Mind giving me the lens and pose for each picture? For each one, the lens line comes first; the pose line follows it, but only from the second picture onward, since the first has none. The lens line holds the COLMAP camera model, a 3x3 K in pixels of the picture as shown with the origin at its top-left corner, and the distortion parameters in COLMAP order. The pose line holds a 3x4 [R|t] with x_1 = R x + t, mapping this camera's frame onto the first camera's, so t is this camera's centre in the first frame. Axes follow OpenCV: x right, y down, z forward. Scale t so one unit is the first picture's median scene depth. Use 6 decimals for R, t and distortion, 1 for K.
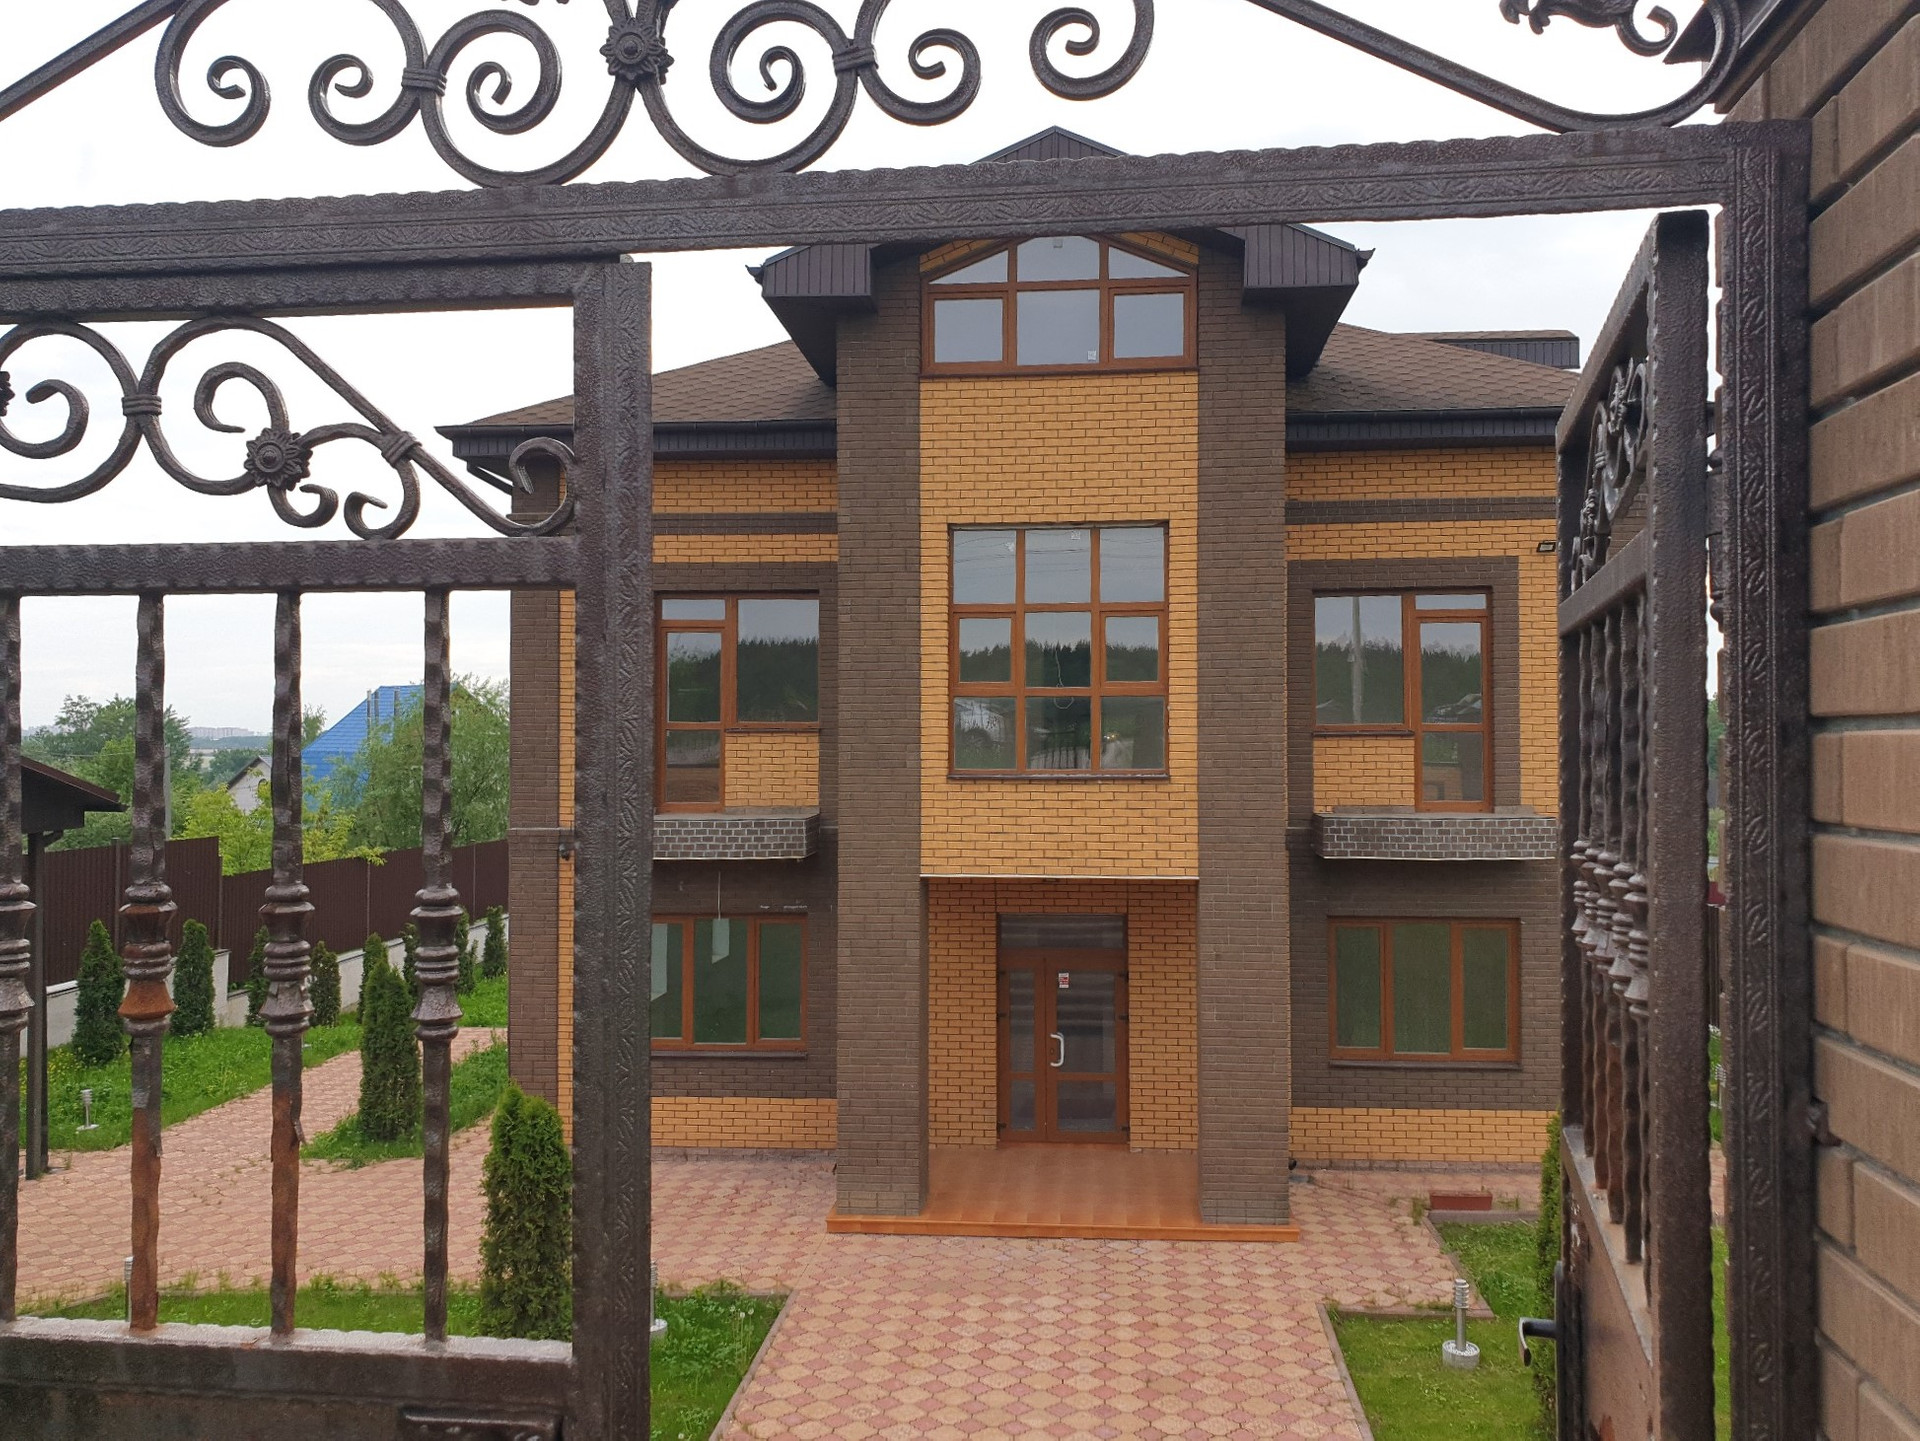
lens RADIAL K [[1539.8, 0, 960.0], [0, 1539.8, 720.5], [0, 0, 1]] dist [0.203445, -0.544775]
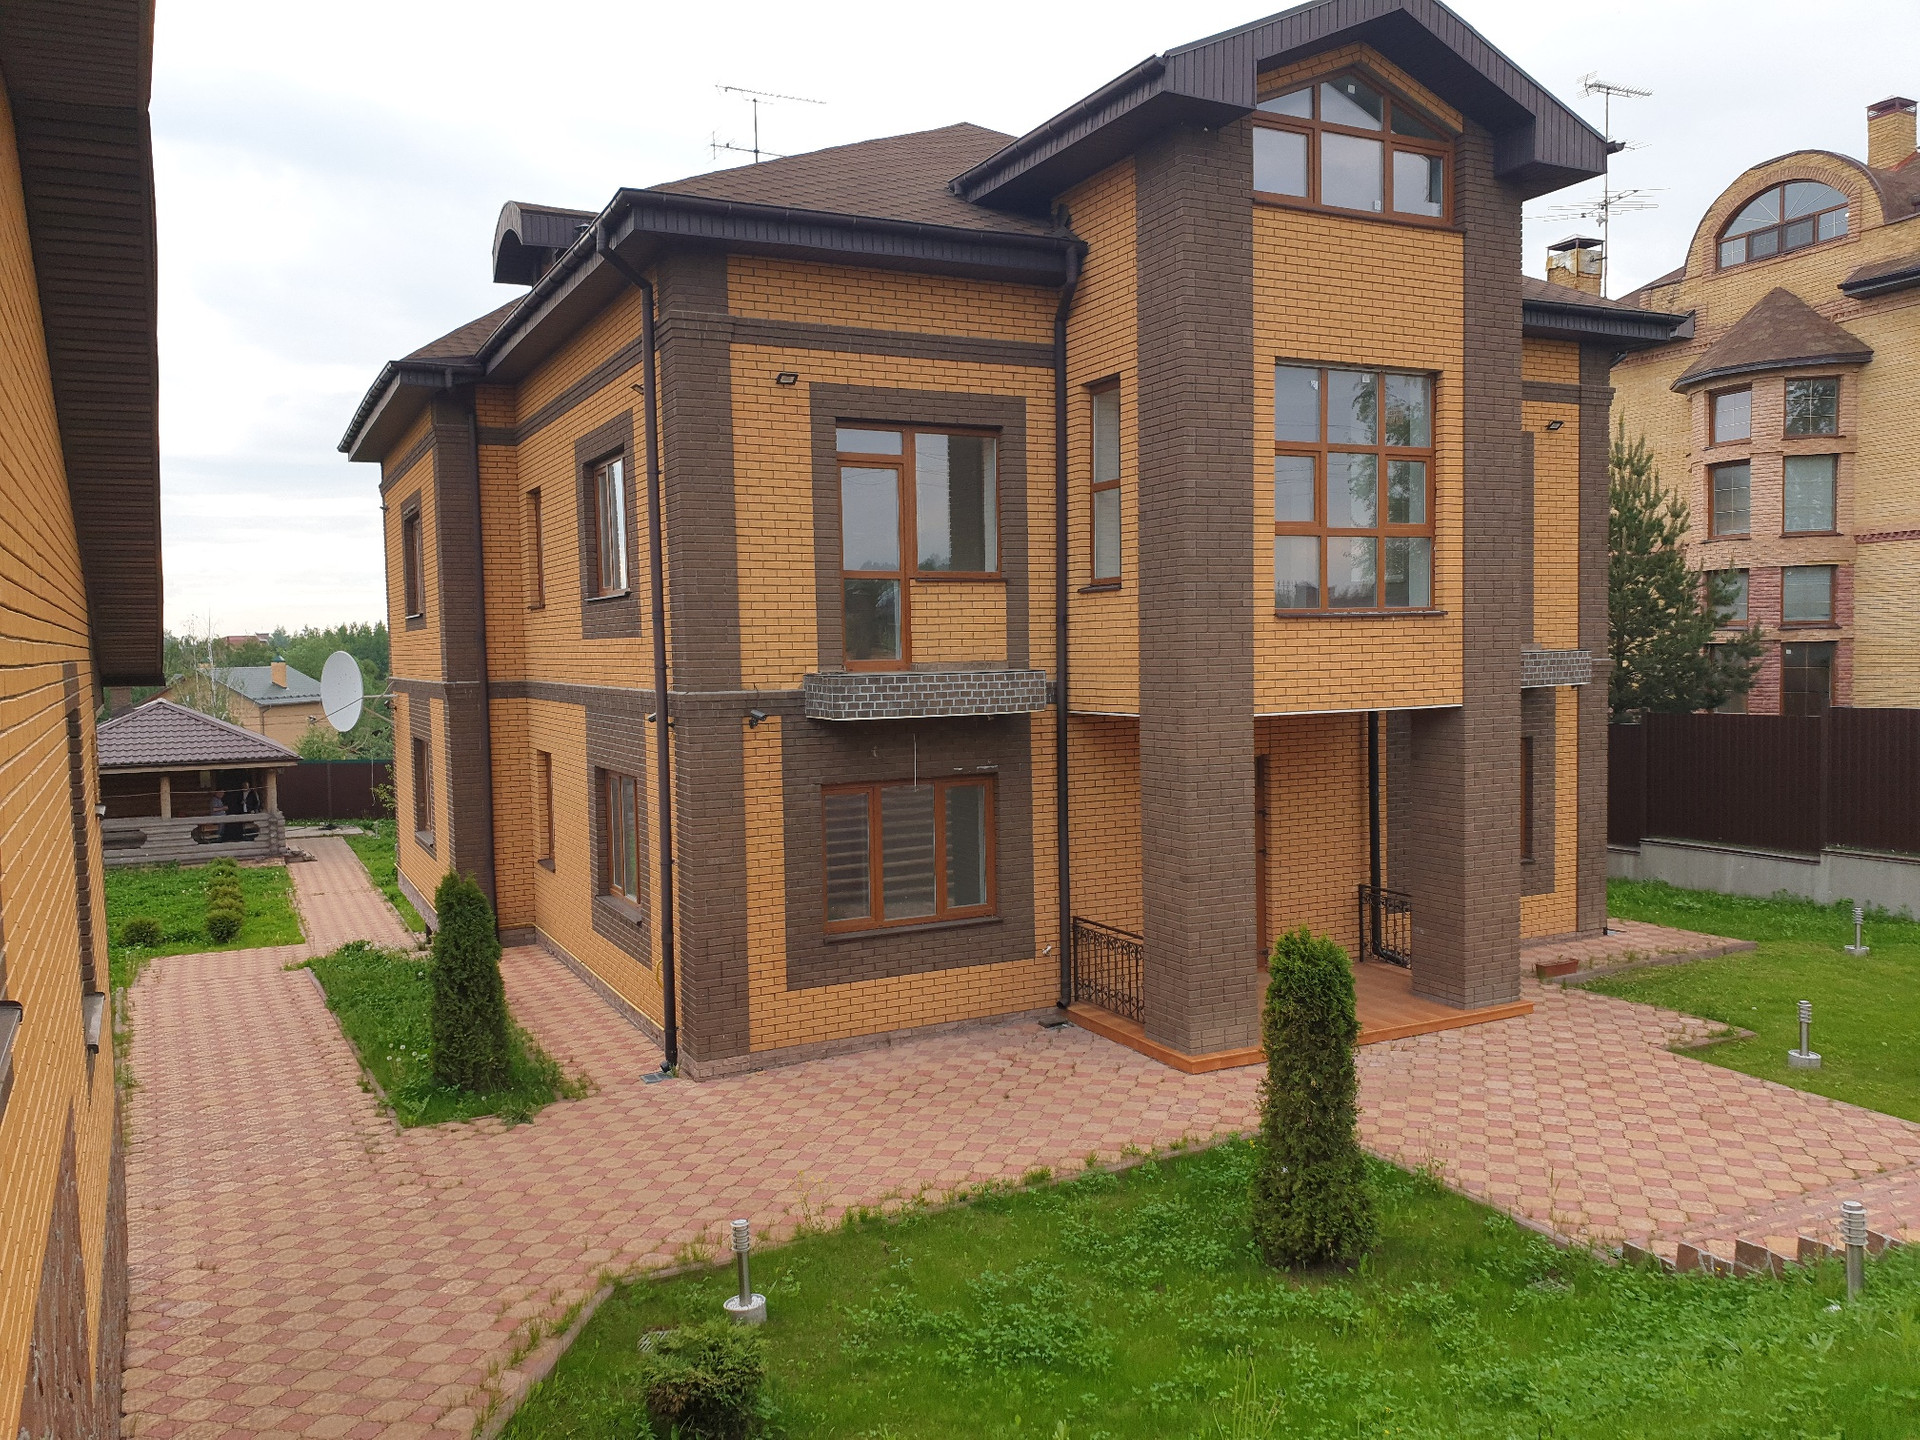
lens RADIAL K [[1502.0, 0, 951.5], [0, 1502.0, 744.3], [0, 0, 1]] dist [0.044694, -0.083930]
pose [[0.851350, -0.048764, 0.522327, -0.699528], [0.010983, 0.997109, 0.075189, 0.044007], [-0.524484, -0.058276, 0.849424, 0.276935]]
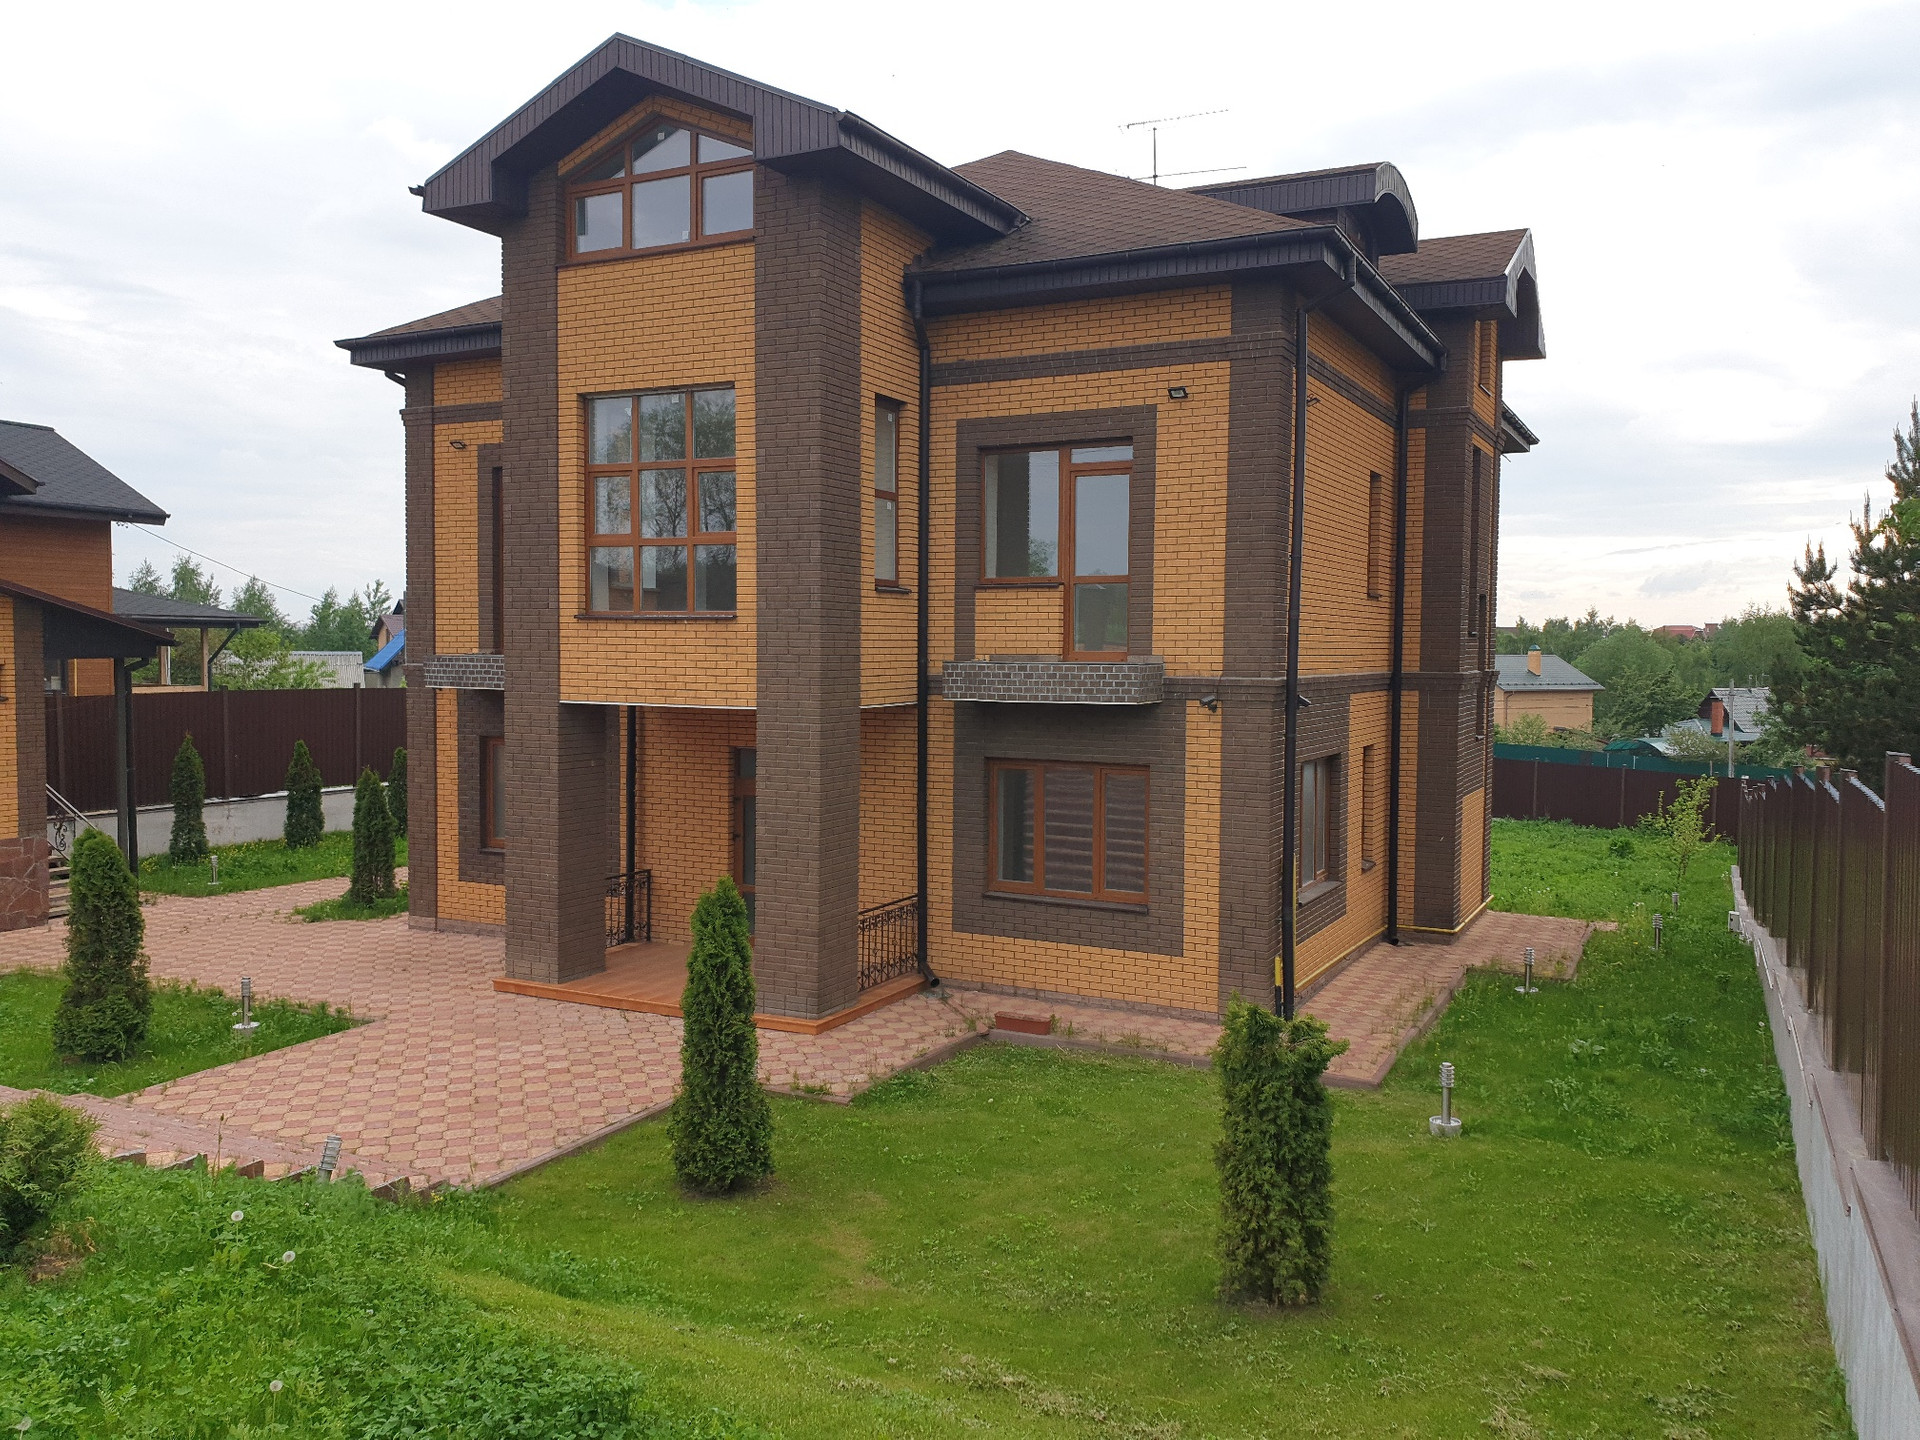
lens RADIAL K [[1465.9, 0, 960.0], [0, 1465.9, 720.0], [0, 0, 1]] dist [0.079587, -0.238437]
pose [[0.927975, 0.030463, -0.371396, 0.667727], [-0.007814, 0.998025, 0.062337, 0.042595], [0.372561, -0.054945, 0.926380, 0.082382]]
